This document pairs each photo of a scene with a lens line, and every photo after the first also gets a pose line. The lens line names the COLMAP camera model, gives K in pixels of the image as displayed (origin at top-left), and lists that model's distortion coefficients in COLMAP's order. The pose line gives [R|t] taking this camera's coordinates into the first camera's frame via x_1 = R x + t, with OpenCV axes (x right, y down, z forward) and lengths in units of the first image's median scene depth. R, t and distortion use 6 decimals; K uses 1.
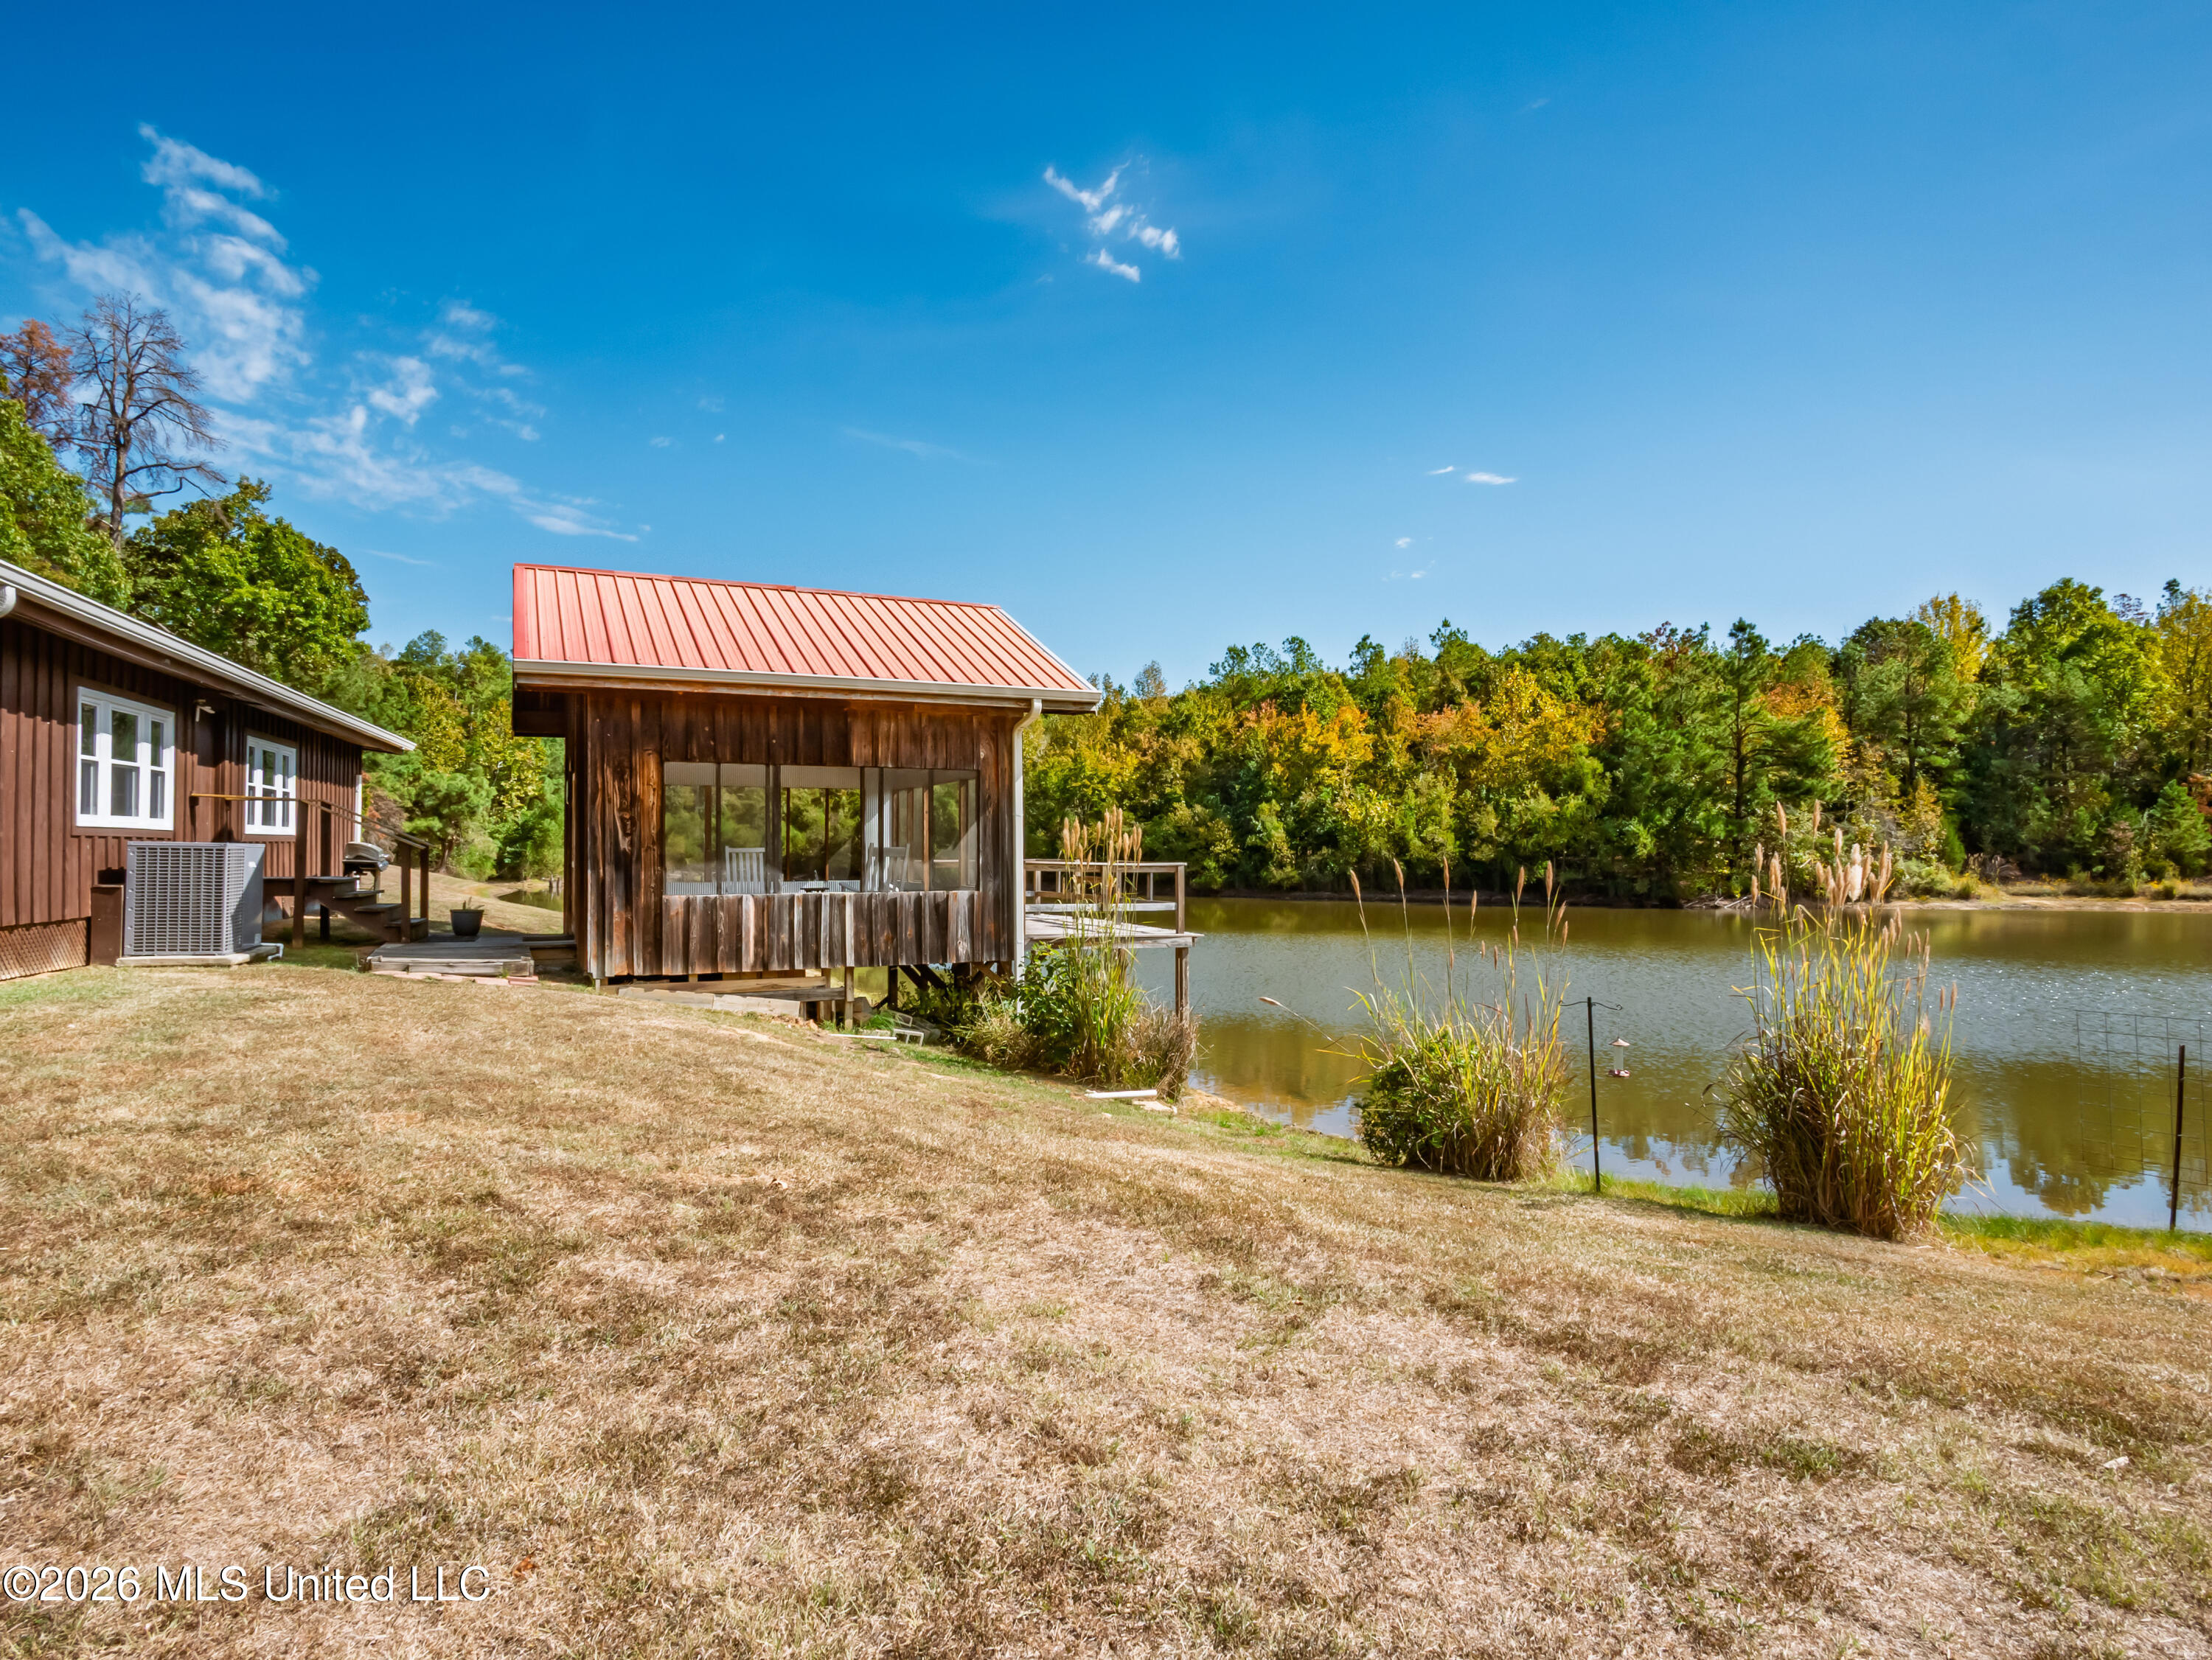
lens RADIAL K [[1224.0, 0, 1125.1], [0, 1224.0, 811.1], [0, 0, 1]] dist [-0.005791, -0.003858]
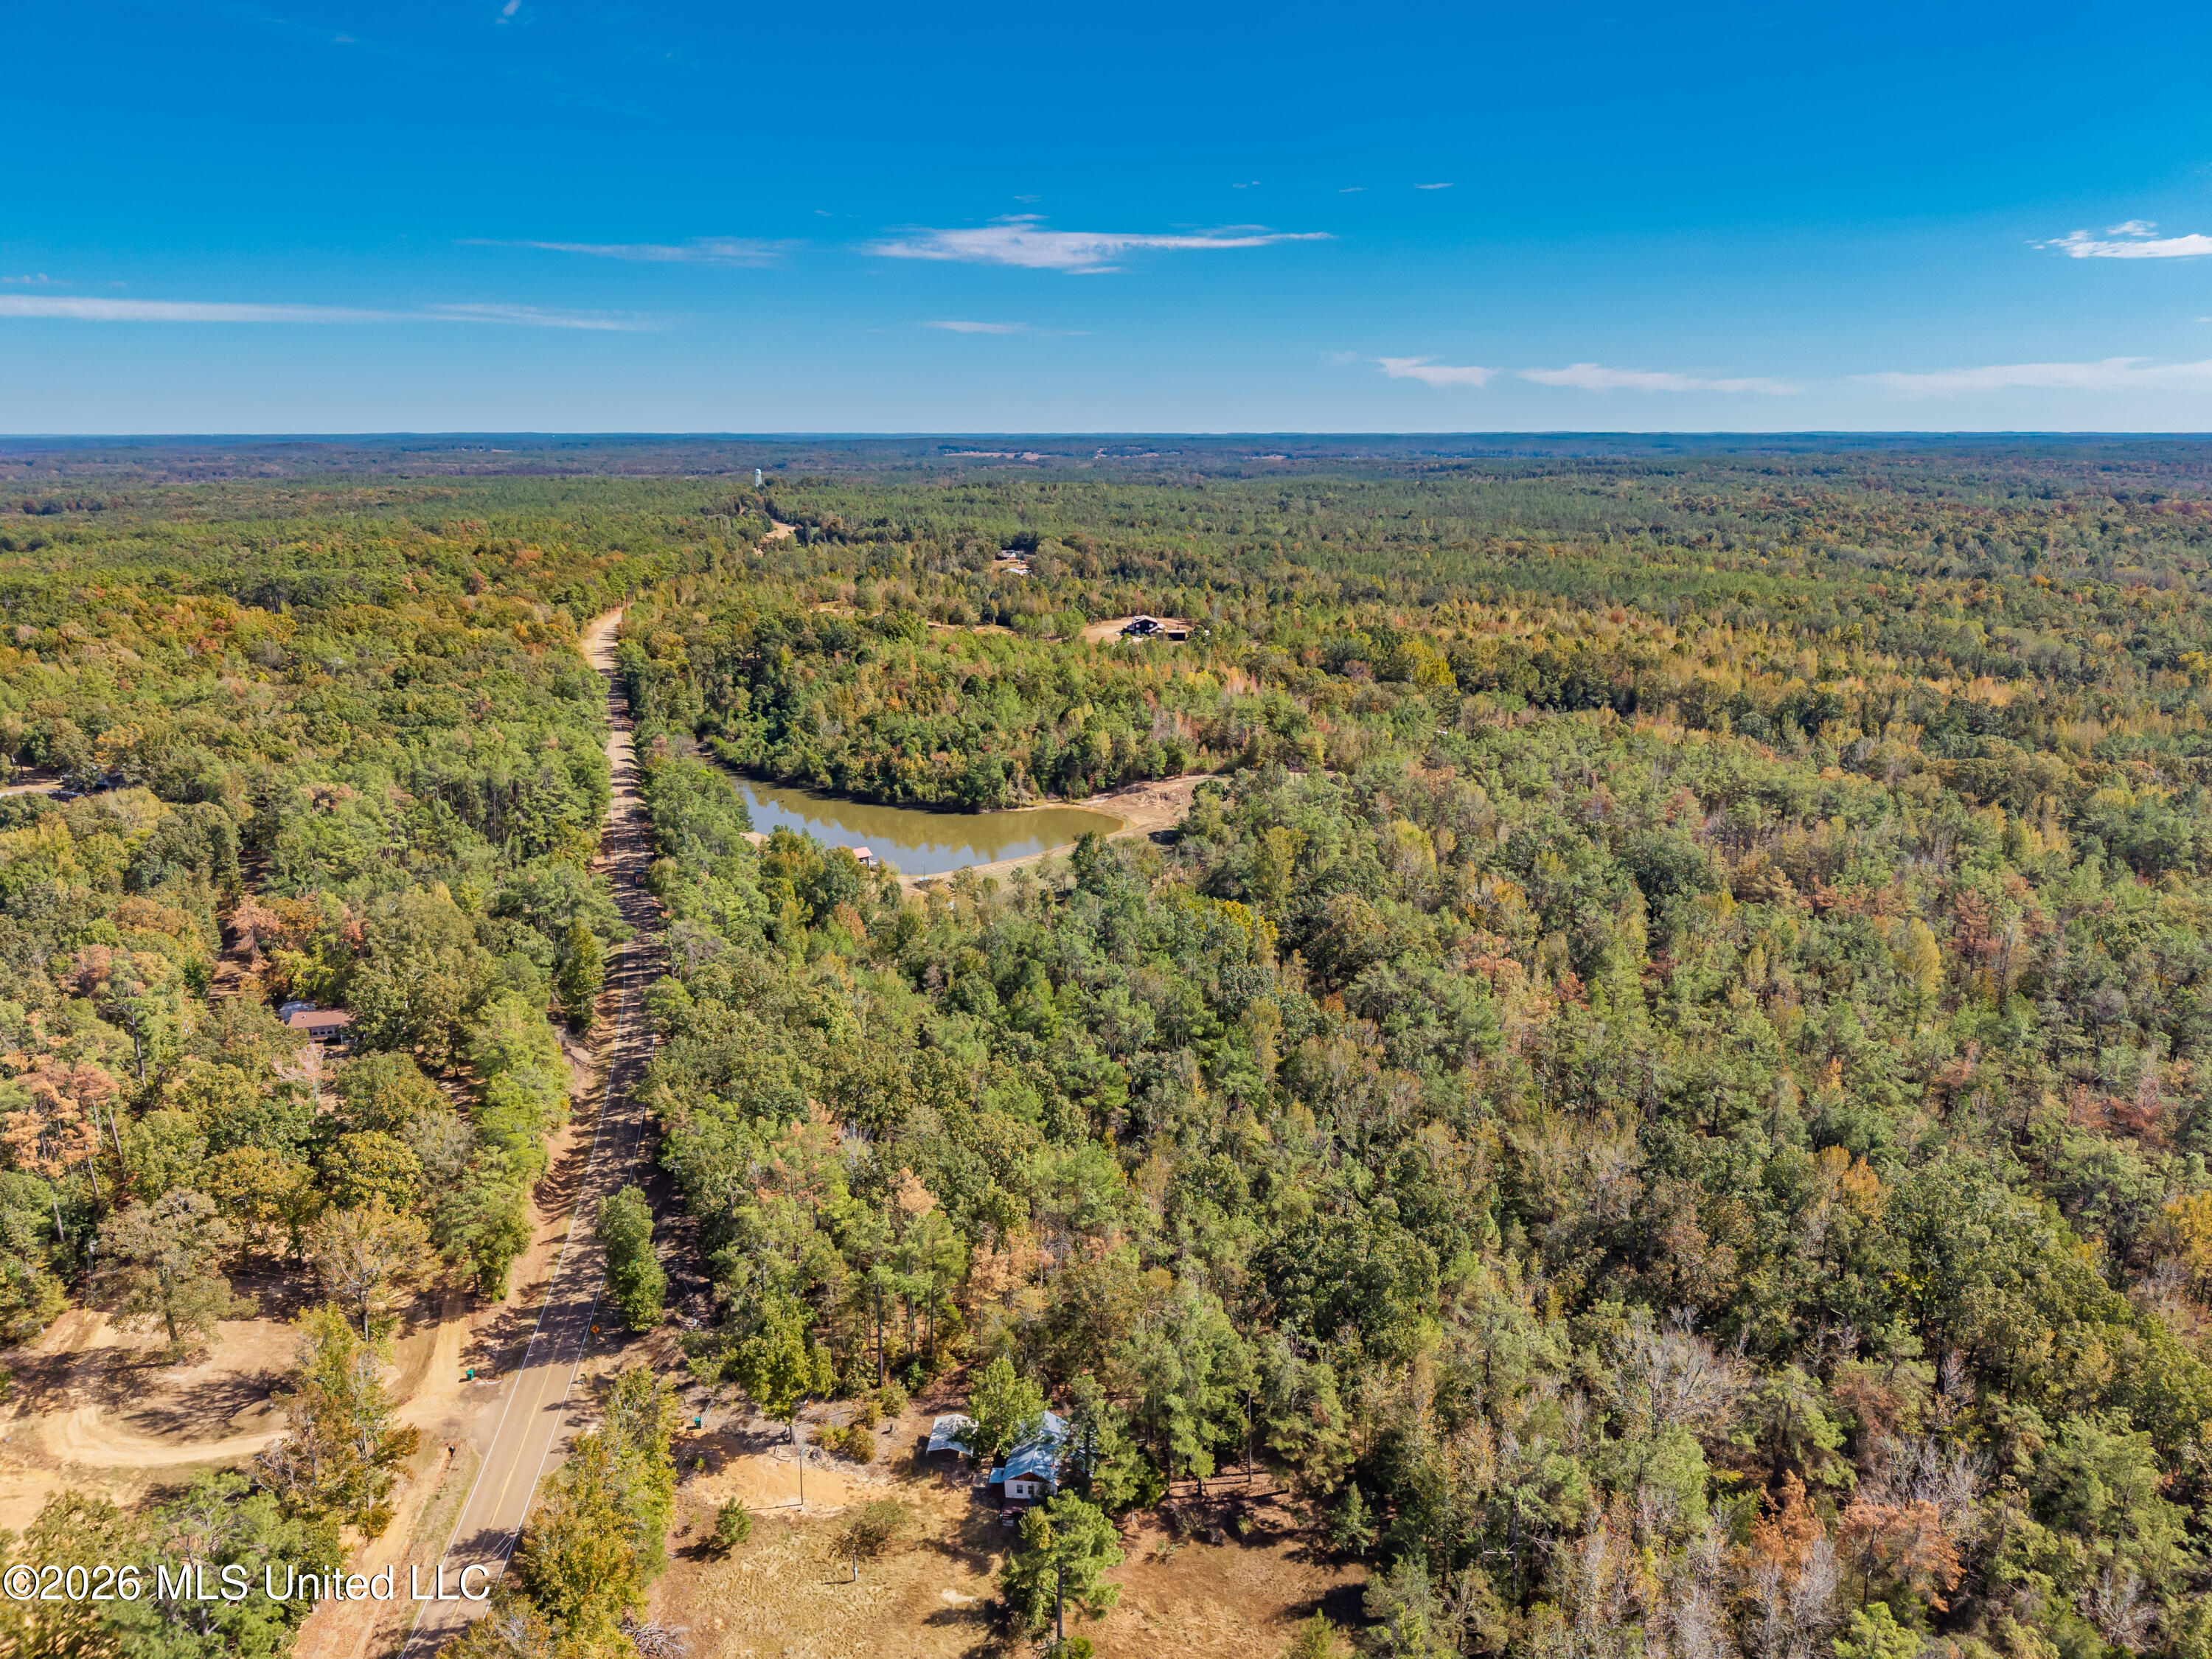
lens RADIAL K [[1533.1, 0, 1108.3], [0, 1533.1, 828.8], [0, 0, 1]] dist [0.010903, -0.009646]
pose [[0.980911, -0.054950, 0.186533, -0.173338], [0.001413, 0.961233, 0.275735, -1.374103], [-0.194454, -0.270208, 0.942961, -4.391503]]
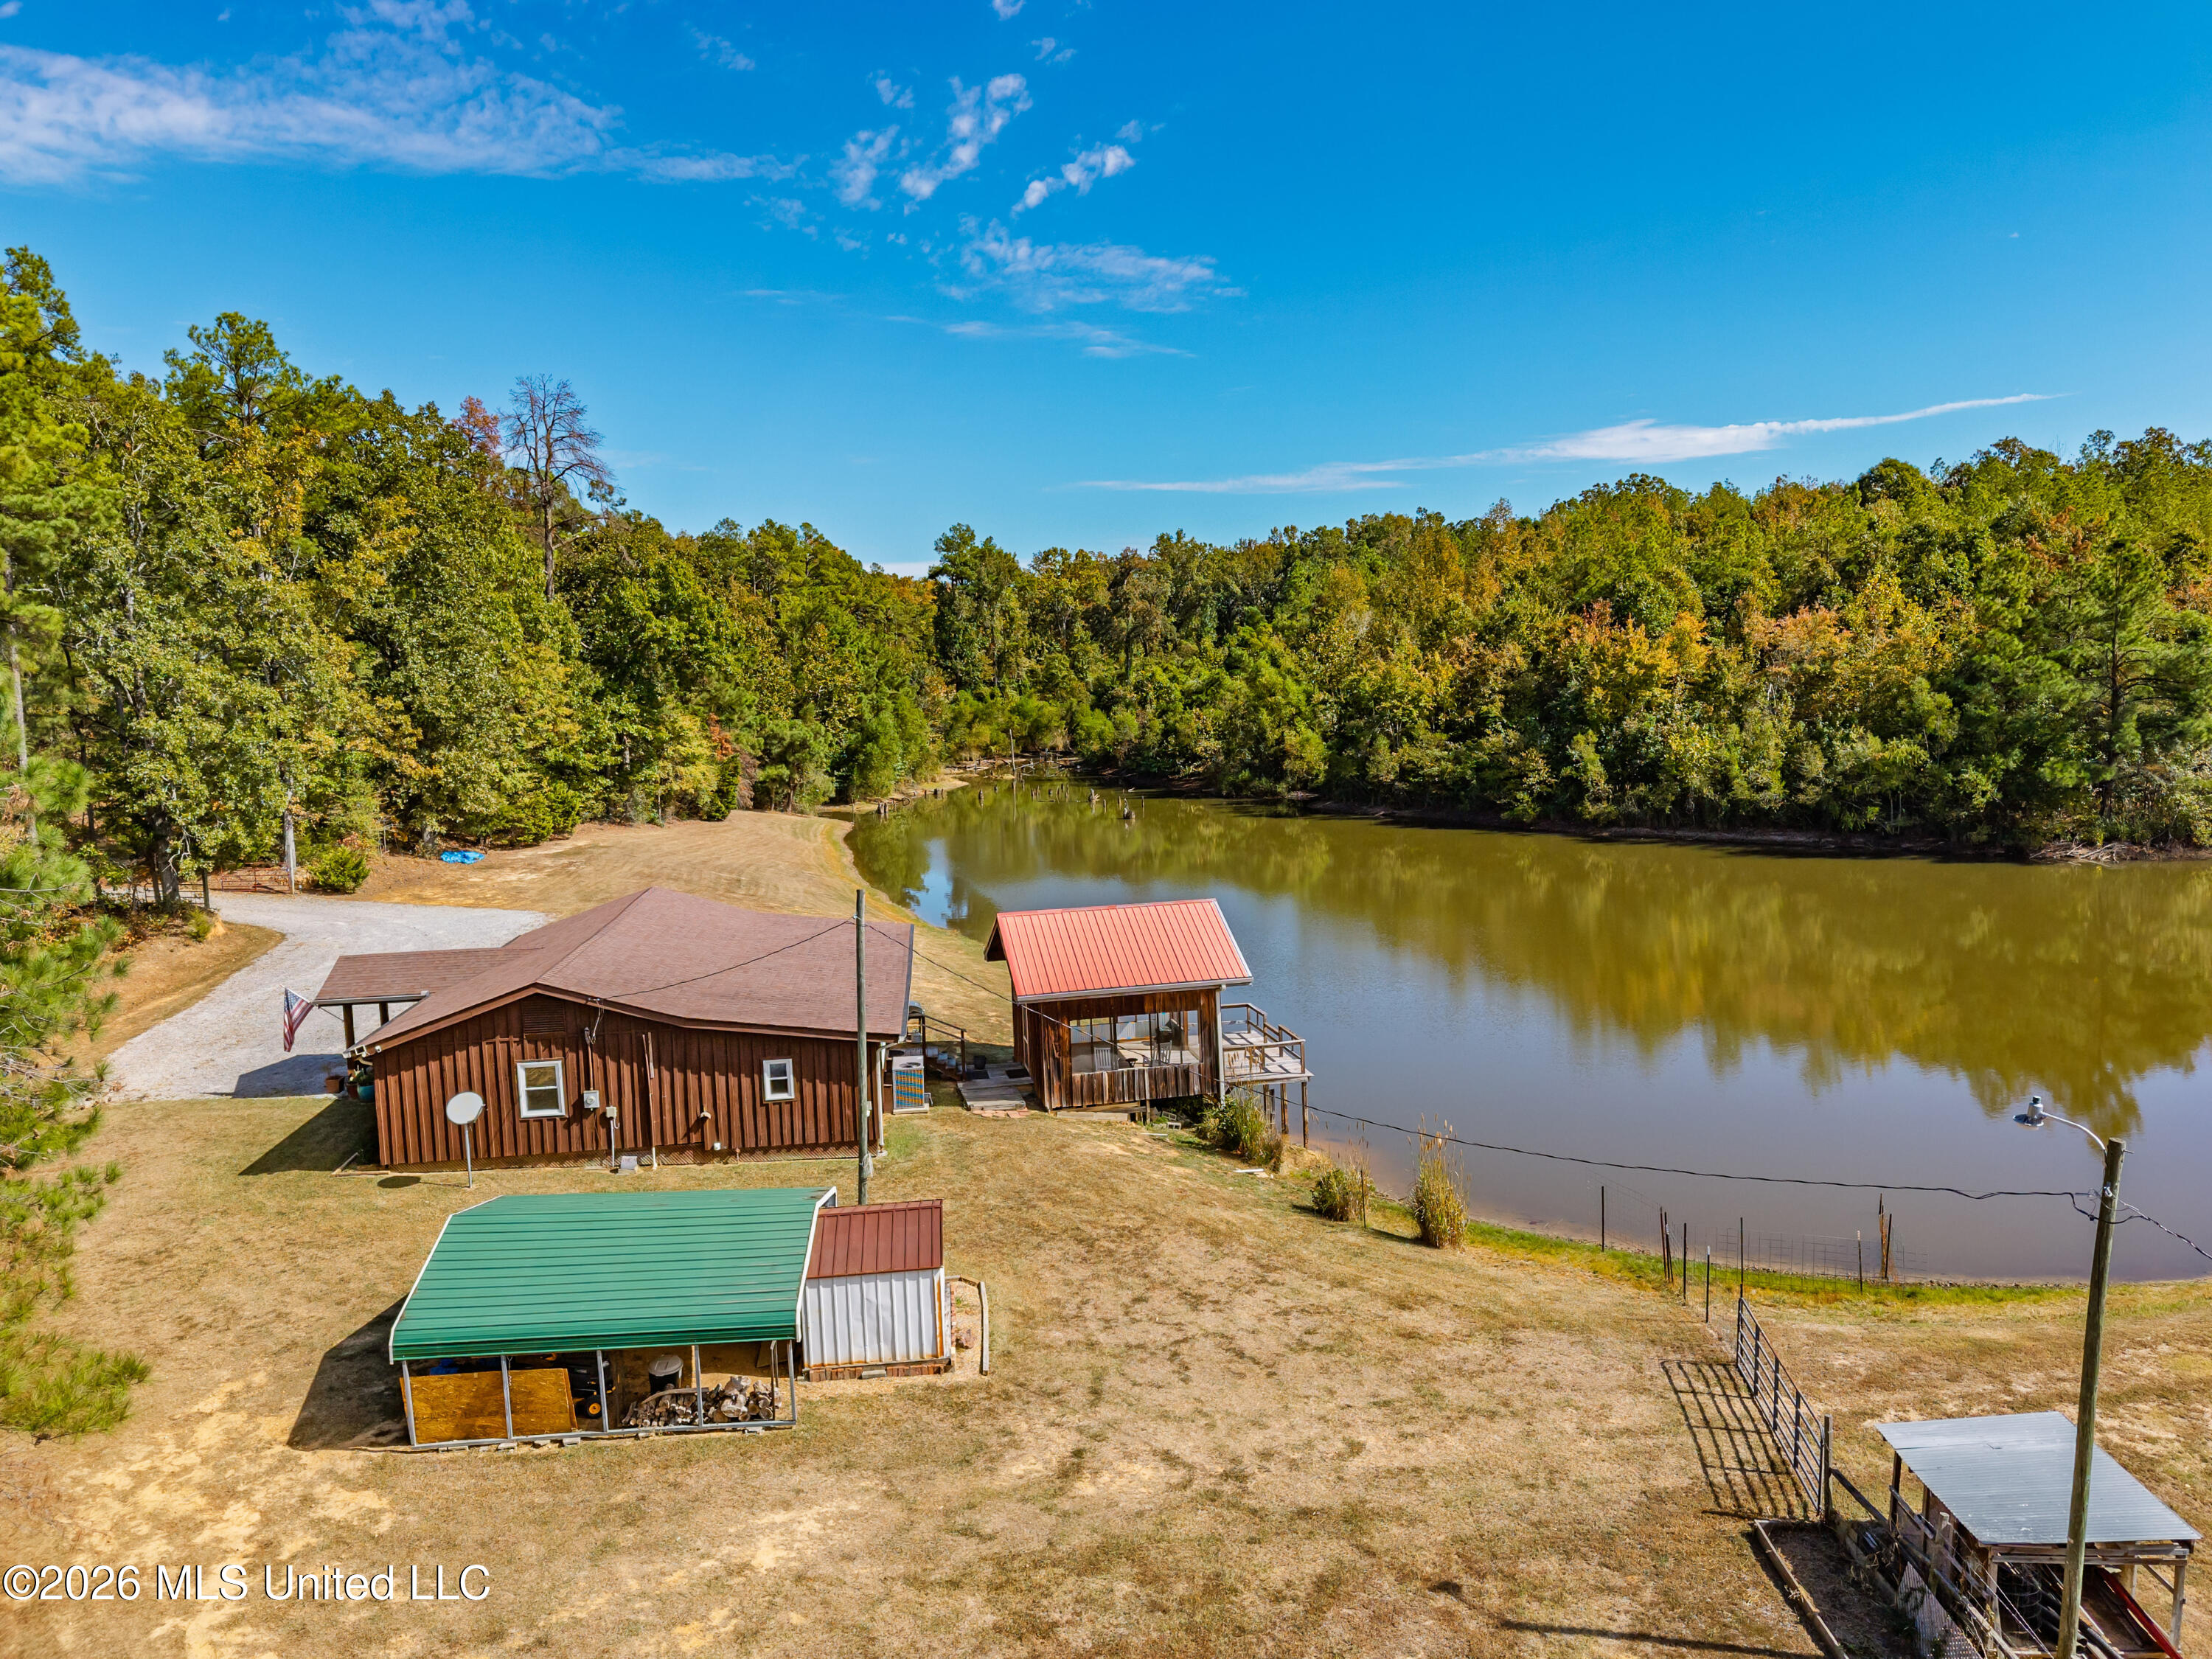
lens RADIAL K [[1533.1, 0, 1117.6], [0, 1533.1, 822.2], [0, 0, 1]] dist [0.010903, -0.009646]
pose [[0.968100, -0.011506, -0.250301, 0.063927], [0.045107, 0.990628, 0.128924, -0.108919], [0.246472, -0.136101, 0.959546, -0.244373]]
